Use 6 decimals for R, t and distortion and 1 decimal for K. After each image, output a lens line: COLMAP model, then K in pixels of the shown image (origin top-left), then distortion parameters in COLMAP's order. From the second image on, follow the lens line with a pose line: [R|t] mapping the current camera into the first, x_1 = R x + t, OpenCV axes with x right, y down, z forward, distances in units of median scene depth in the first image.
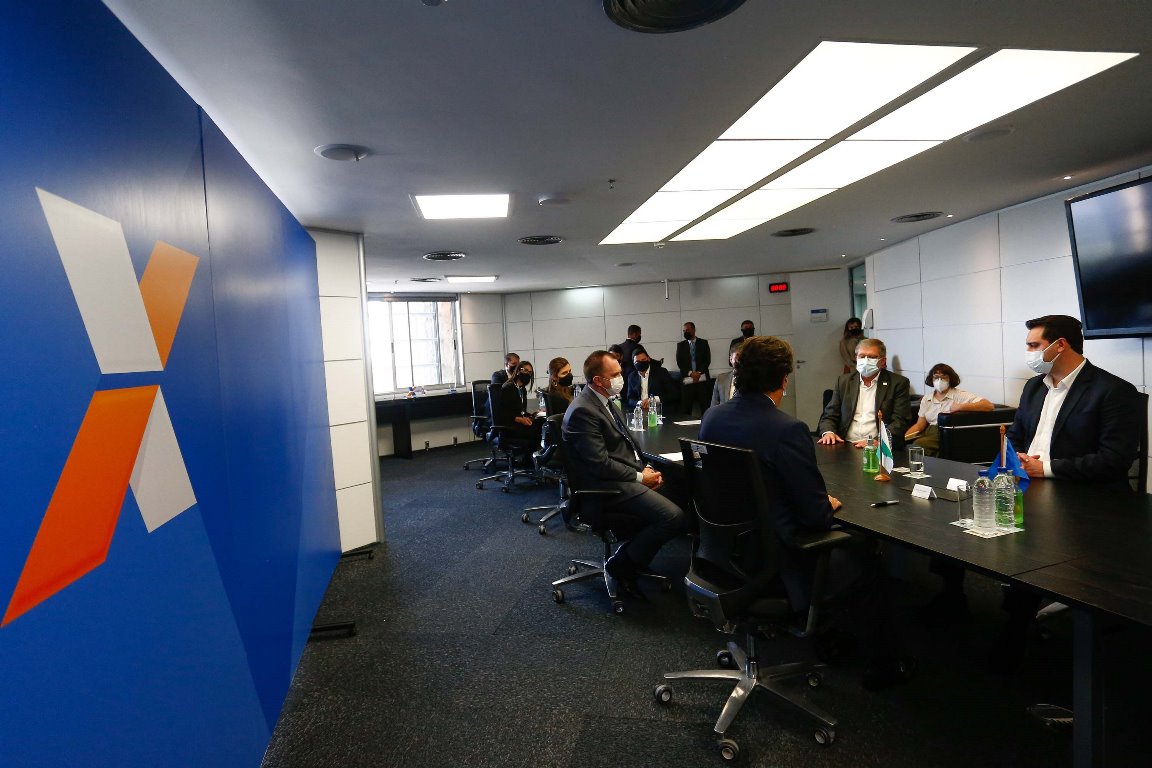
lens RADIAL K [[634.3, 0, 575.0], [0, 634.3, 353.9], [0, 0, 1]] dist [0.022002, -0.000621]
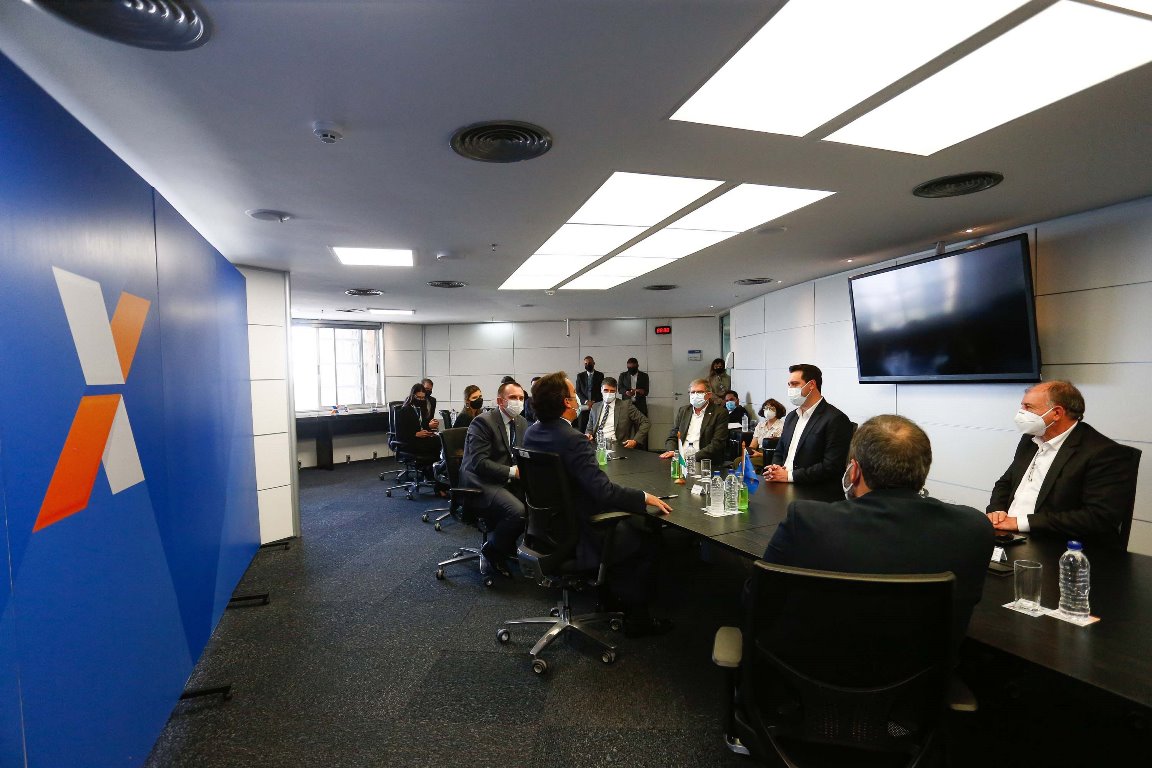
lens RADIAL K [[611.5, 0, 576.0], [0, 611.5, 384.0], [0, 0, 1]] dist [0.020308, 0.001425]
pose [[0.994048, 0.033937, 0.103524, 0.072661], [-0.034357, 0.999407, 0.002281, -0.003688], [-0.103385, -0.005825, 0.994624, -0.160999]]
